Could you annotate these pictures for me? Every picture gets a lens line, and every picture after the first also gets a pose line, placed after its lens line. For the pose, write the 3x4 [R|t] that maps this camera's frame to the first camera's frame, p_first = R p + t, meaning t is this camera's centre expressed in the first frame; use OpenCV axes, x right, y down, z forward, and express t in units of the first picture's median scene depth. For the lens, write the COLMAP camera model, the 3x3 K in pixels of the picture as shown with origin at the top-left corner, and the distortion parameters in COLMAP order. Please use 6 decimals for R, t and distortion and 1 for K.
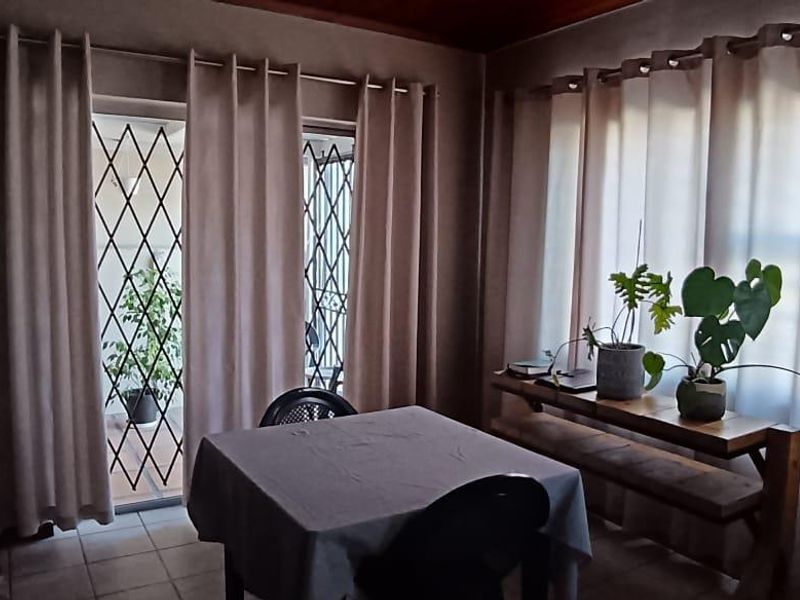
lens RADIAL K [[678.9, 0, 400.5], [0, 678.9, 293.5], [0, 0, 1]] dist [-0.023985, -0.009825]
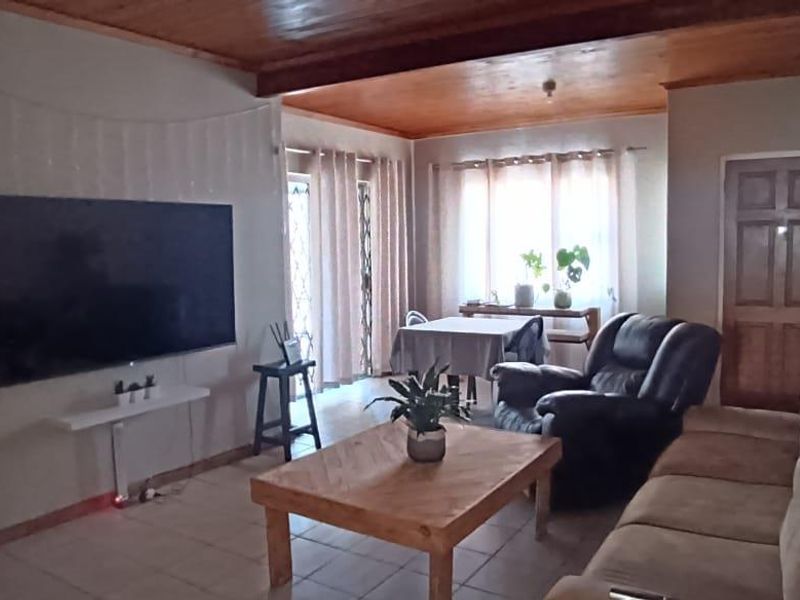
lens RADIAL K [[678.9, 0, 399.9], [0, 678.9, 303.0], [0, 0, 1]] dist [-0.023985, -0.009825]
pose [[0.901400, -0.071700, 0.427009, -1.009466], [0.073116, 0.997237, 0.013103, 0.074471], [-0.426769, 0.019410, 0.904152, -0.873834]]
